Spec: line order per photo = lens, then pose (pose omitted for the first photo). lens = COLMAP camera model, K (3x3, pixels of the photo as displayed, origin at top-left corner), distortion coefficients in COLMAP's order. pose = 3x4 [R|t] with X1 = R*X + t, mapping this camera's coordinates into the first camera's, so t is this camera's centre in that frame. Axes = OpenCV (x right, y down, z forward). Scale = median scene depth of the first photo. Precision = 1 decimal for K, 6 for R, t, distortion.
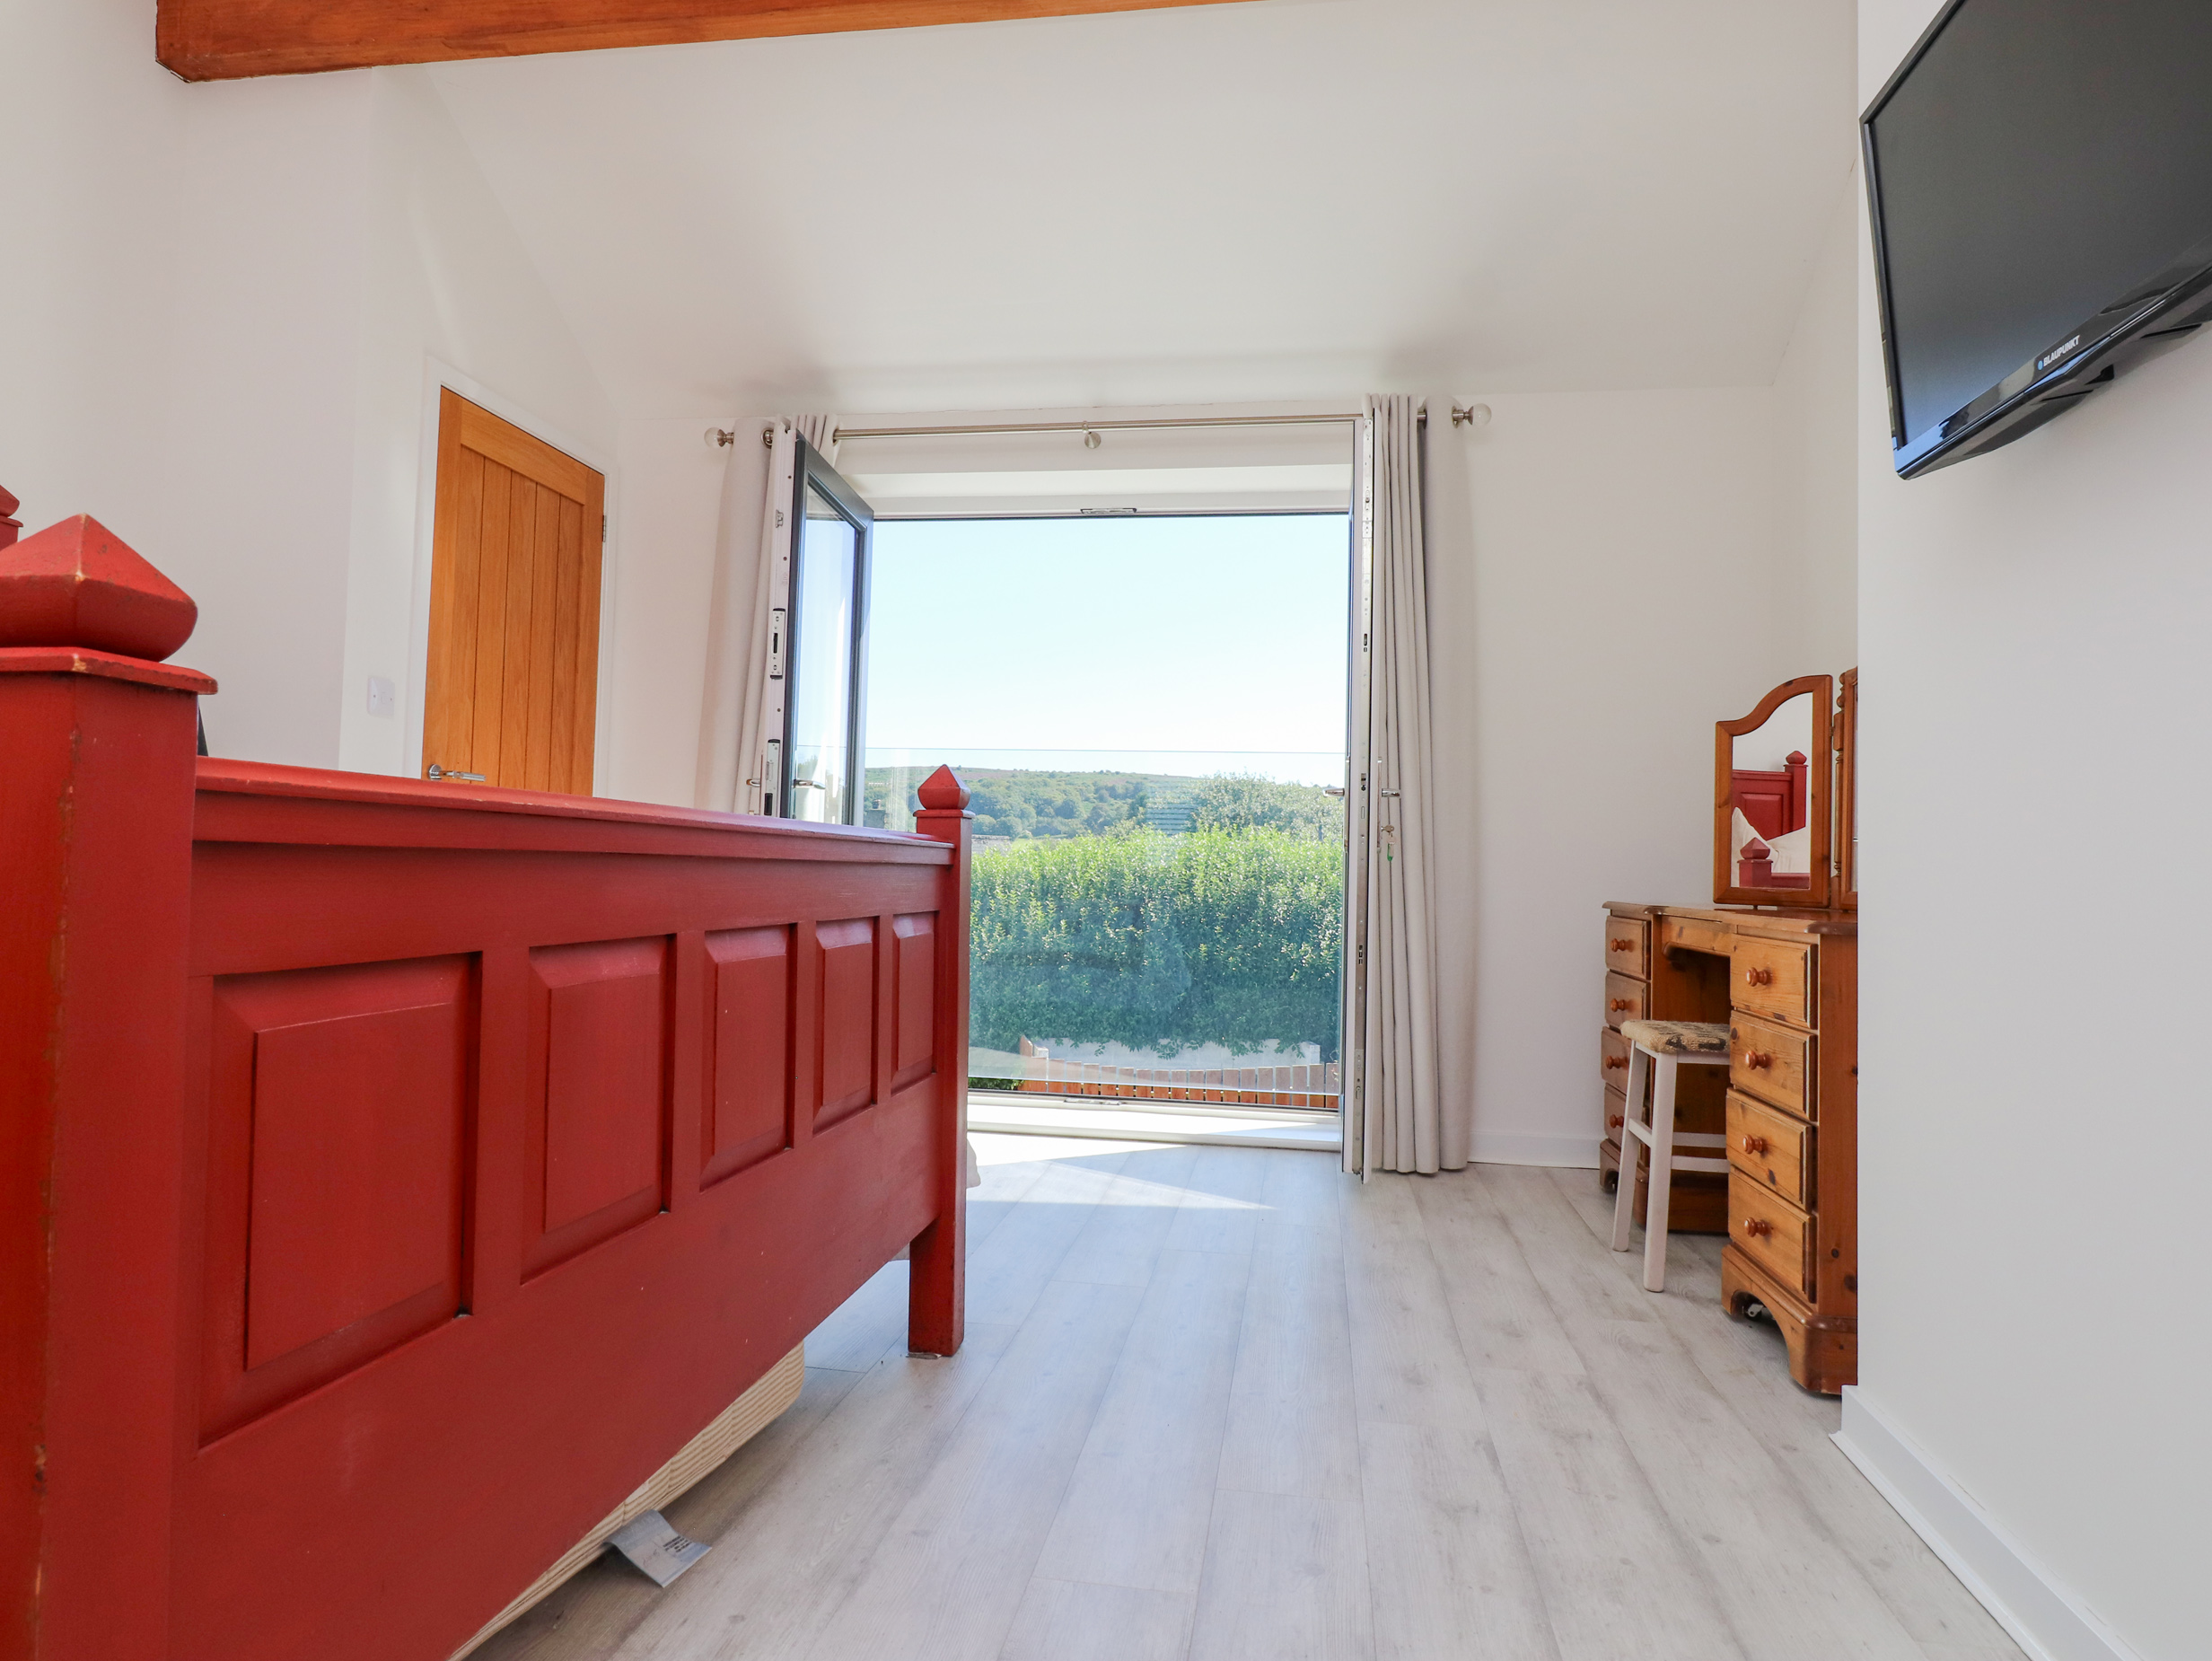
lens RADIAL K [[1382.9, 0, 1105.2], [0, 1382.9, 831.2], [0, 0, 1]] dist [0.002450, -0.005382]
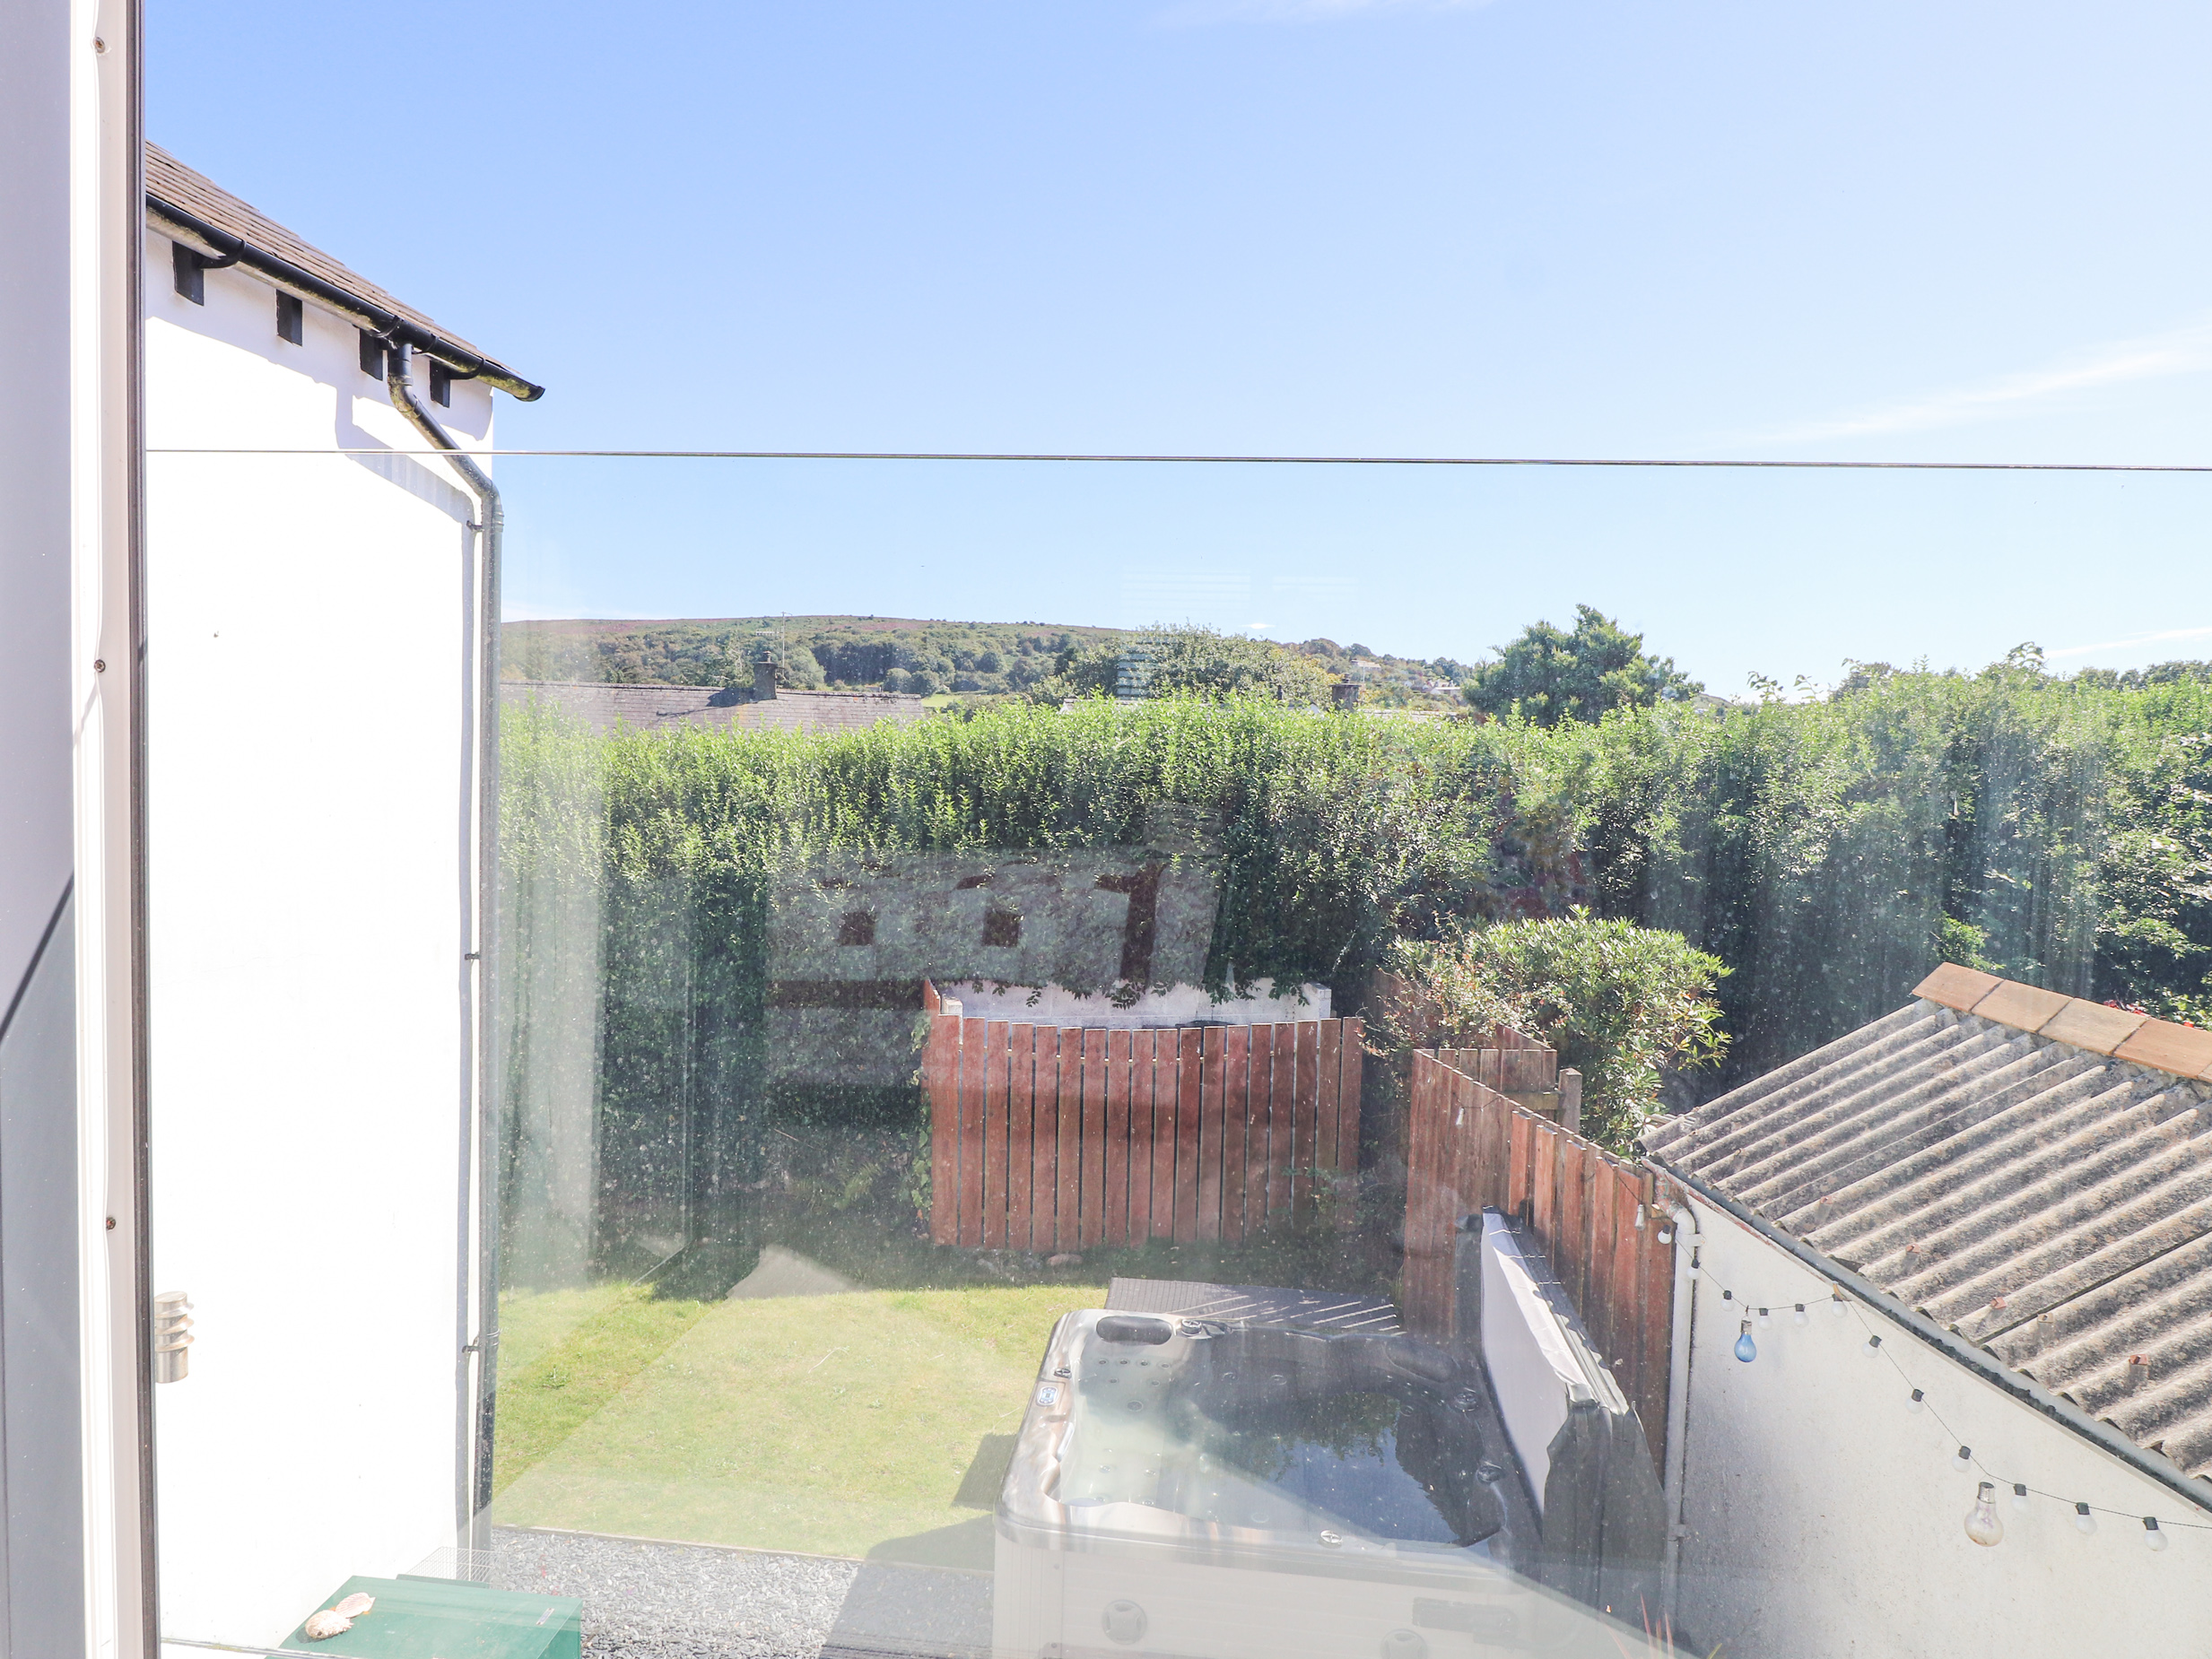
lens RADIAL K [[1382.6, 0, 1104.9], [0, 1382.6, 822.2], [0, 0, 1]] dist [0.002450, -0.005382]
pose [[0.998404, -0.000583, 0.056480, -0.007089], [-0.005003, 0.995104, 0.098711, -0.006402], [-0.056261, -0.098836, 0.993512, 0.269554]]
